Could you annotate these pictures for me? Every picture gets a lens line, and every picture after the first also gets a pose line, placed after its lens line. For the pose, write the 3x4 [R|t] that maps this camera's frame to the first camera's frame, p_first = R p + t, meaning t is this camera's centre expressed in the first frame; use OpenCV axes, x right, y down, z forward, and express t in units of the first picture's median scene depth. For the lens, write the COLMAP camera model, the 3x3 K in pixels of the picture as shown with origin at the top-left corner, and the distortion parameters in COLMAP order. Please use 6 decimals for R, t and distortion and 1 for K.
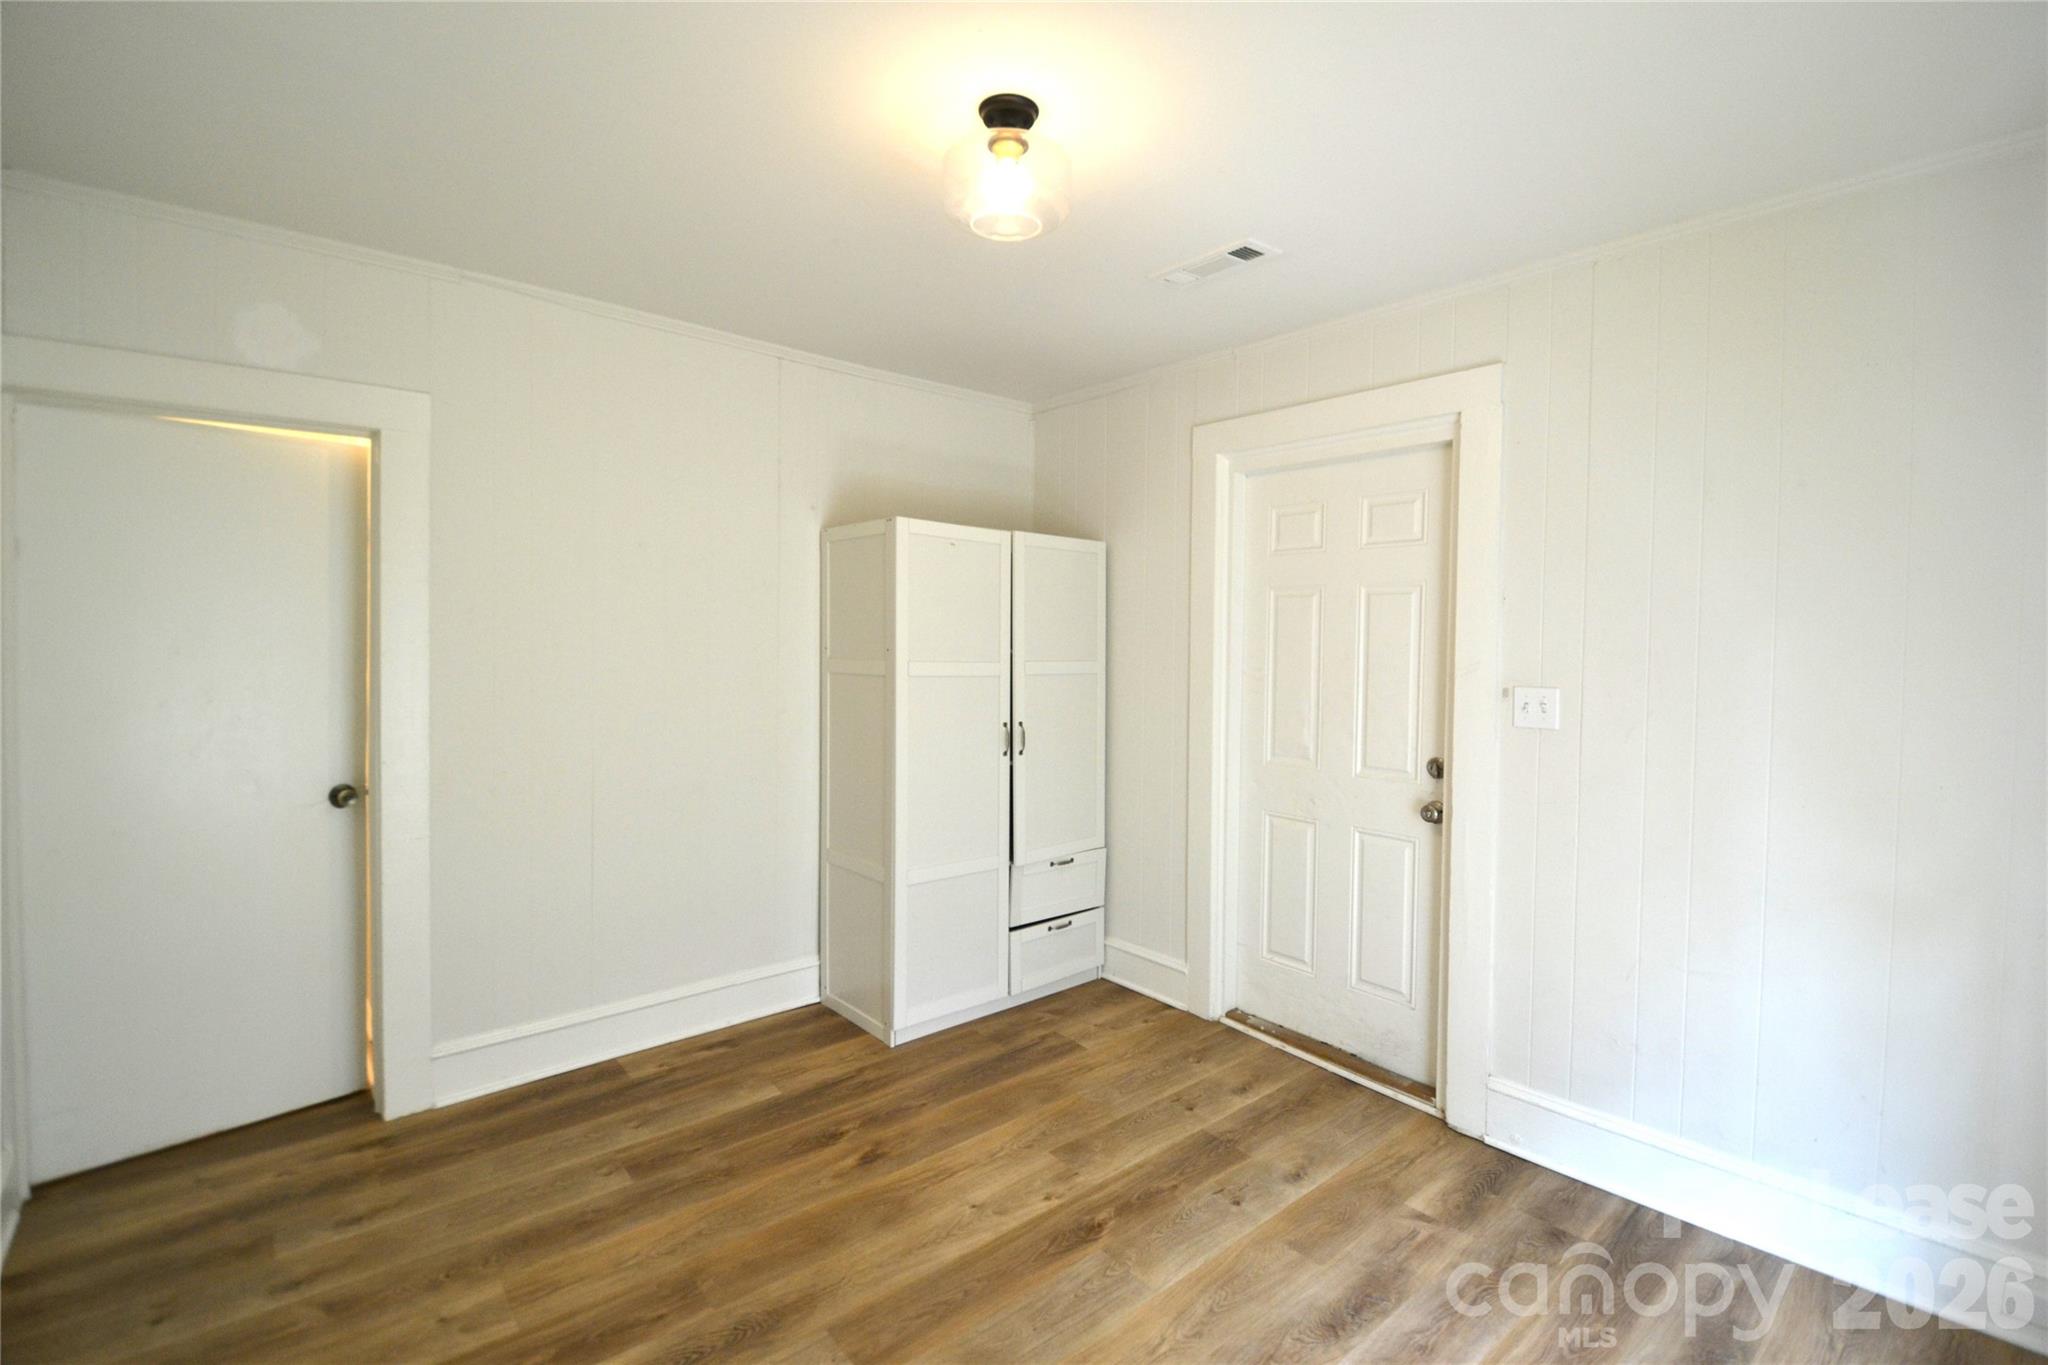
lens RADIAL K [[915.7, 0, 1028.0], [0, 915.7, 666.2], [0, 0, 1]] dist [0.024234, -0.026157]
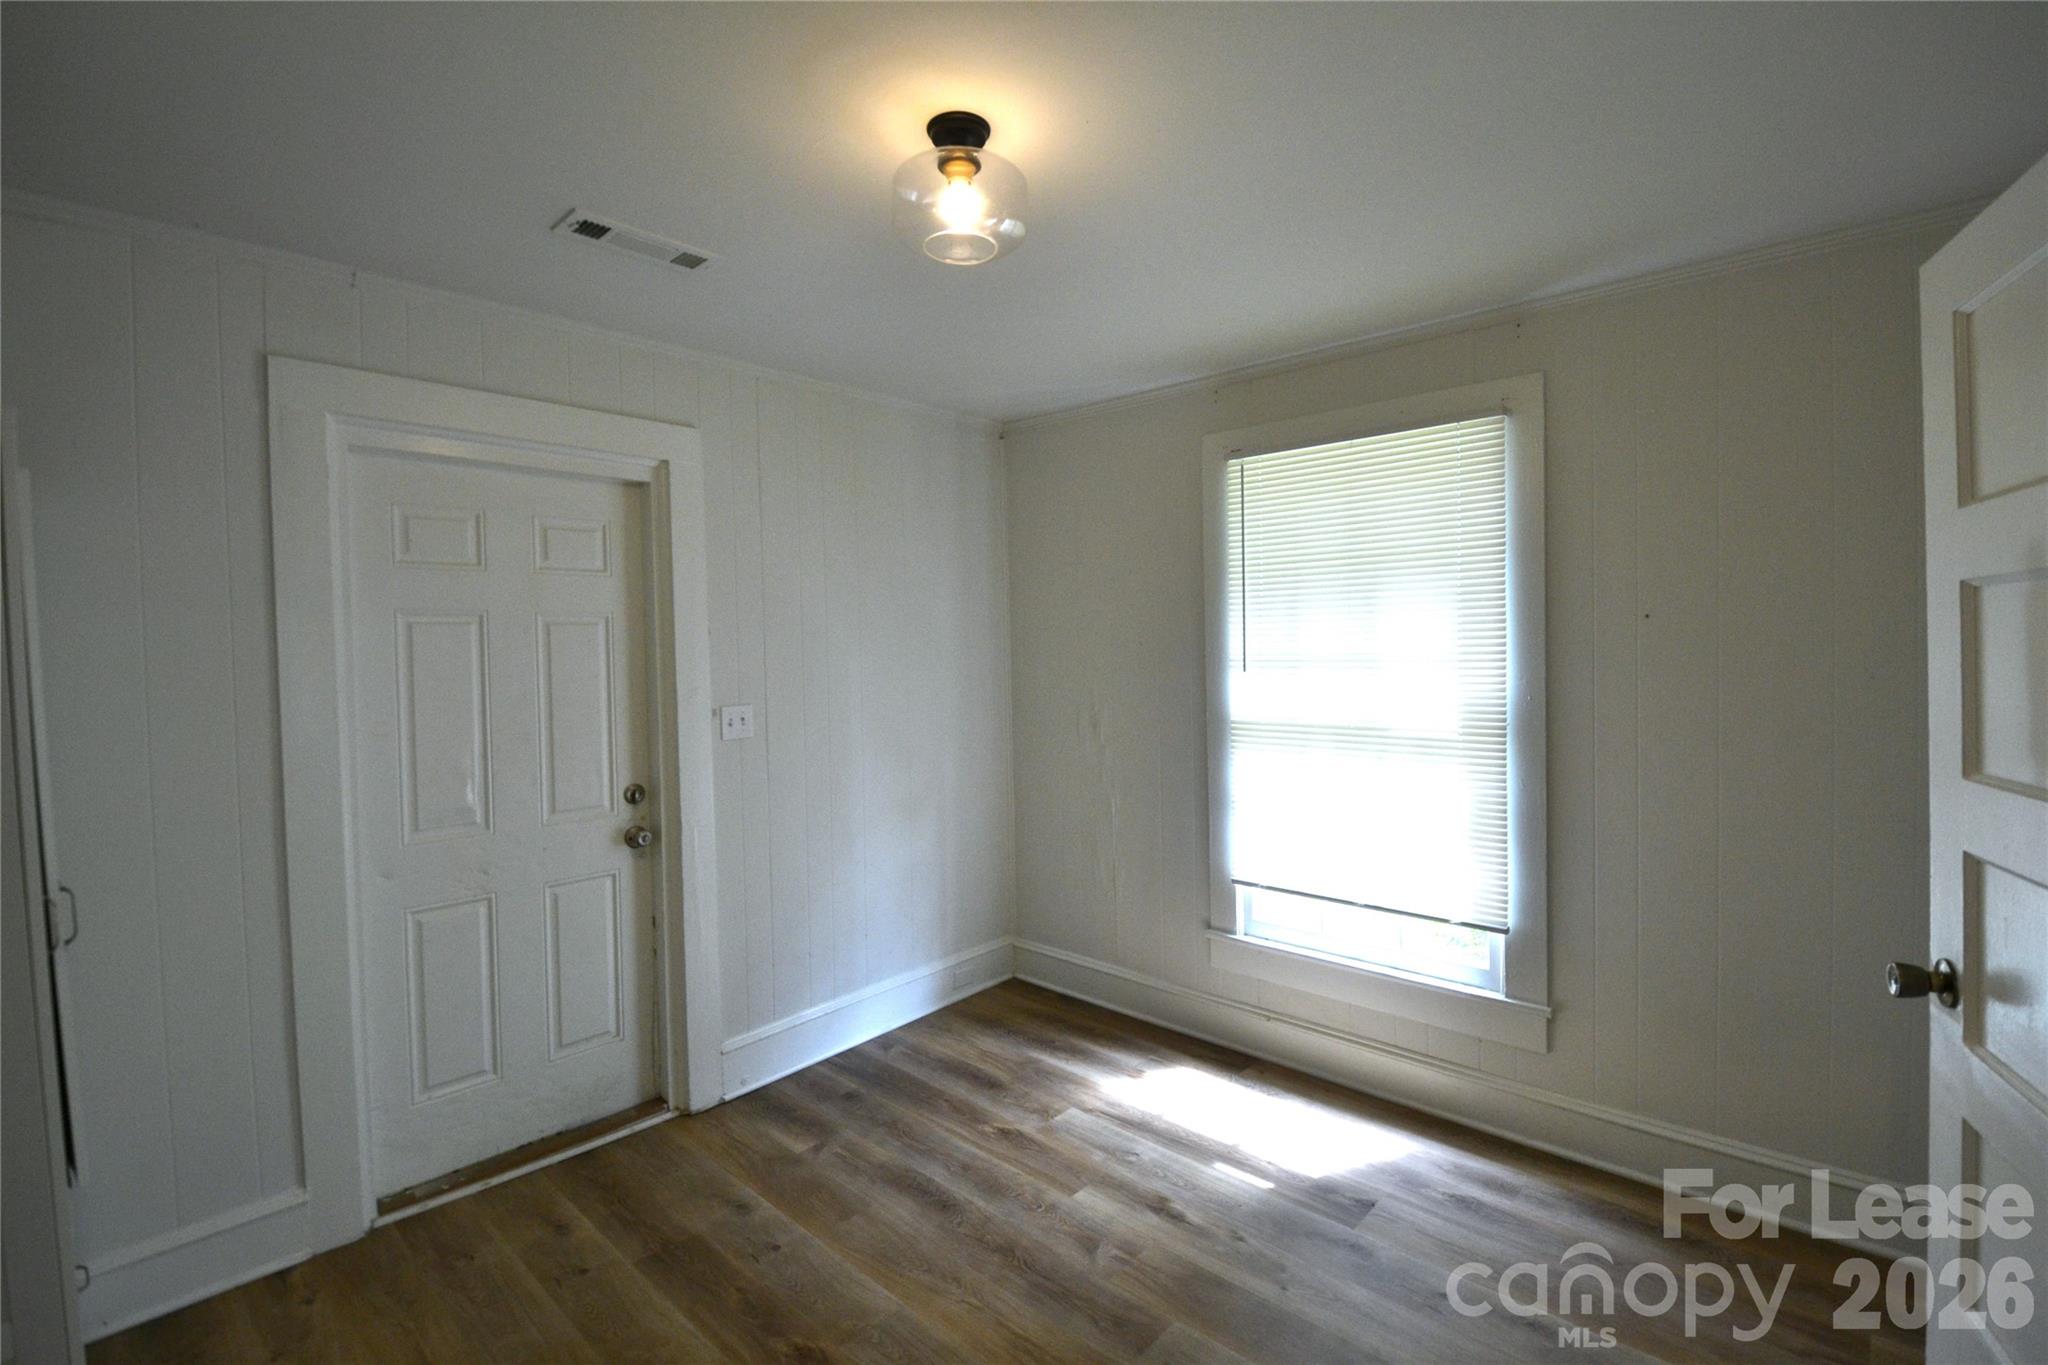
lens RADIAL K [[915.7, 0, 1028.0], [0, 915.7, 666.2], [0, 0, 1]] dist [0.024234, -0.026157]
pose [[-0.122301, -0.027856, 0.992102, -0.704146], [0.048406, 0.998249, 0.033996, -0.052179], [-0.991312, 0.052182, -0.120738, 0.756072]]
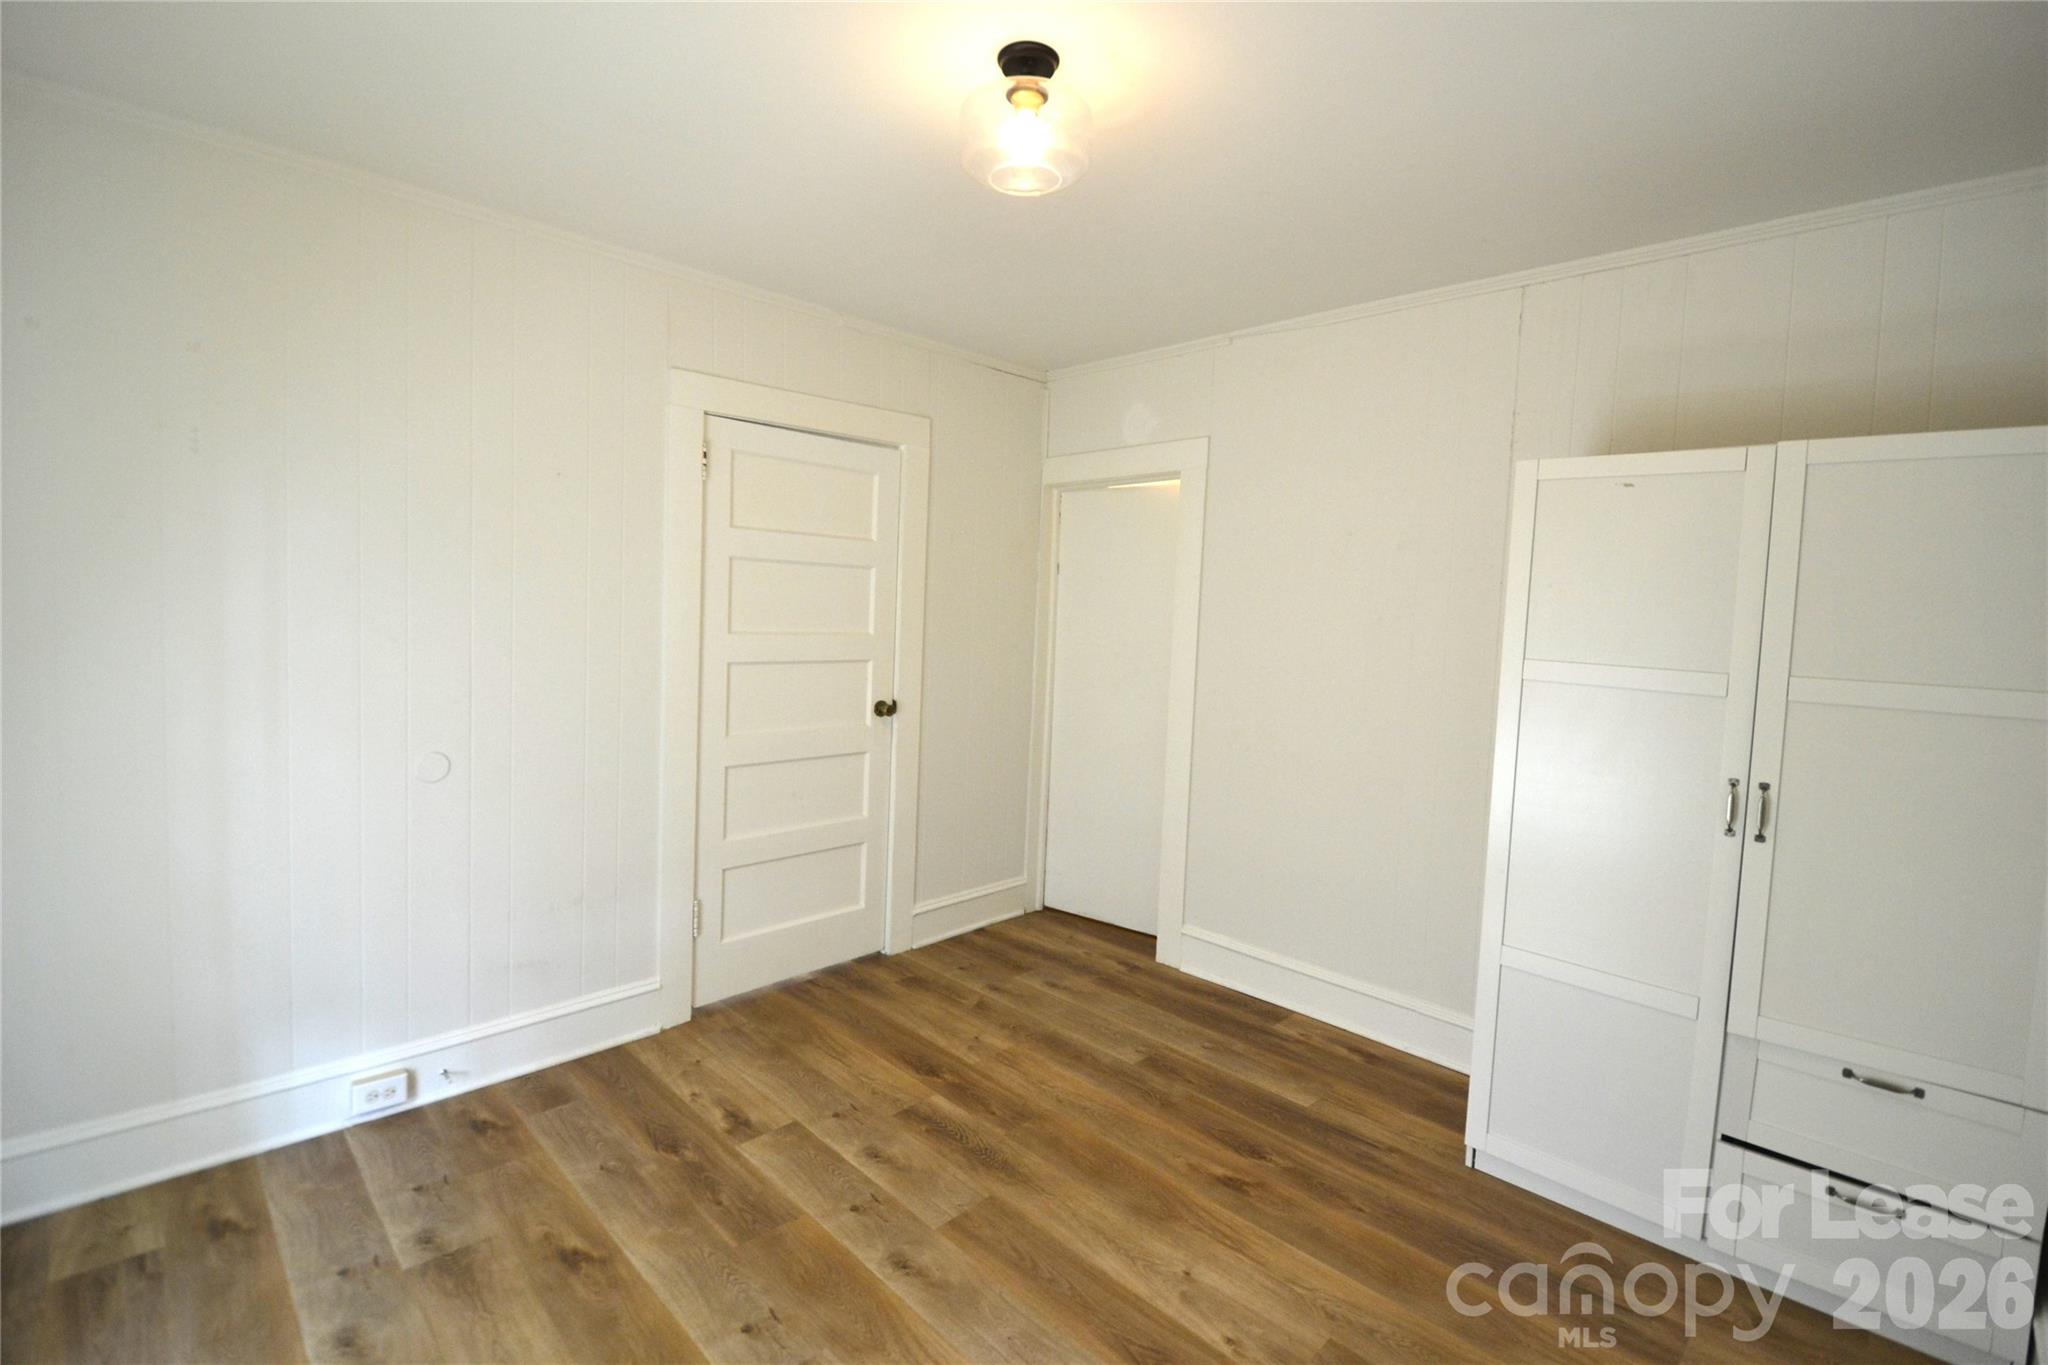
lens RADIAL K [[915.7, 0, 1028.0], [0, 915.7, 666.2], [0, 0, 1]] dist [0.024234, -0.026157]
pose [[0.081681, 0.049396, -0.995434, 0.687961], [-0.069717, 0.996608, 0.043733, -0.005244], [0.994217, 0.065827, 0.084848, 0.674120]]
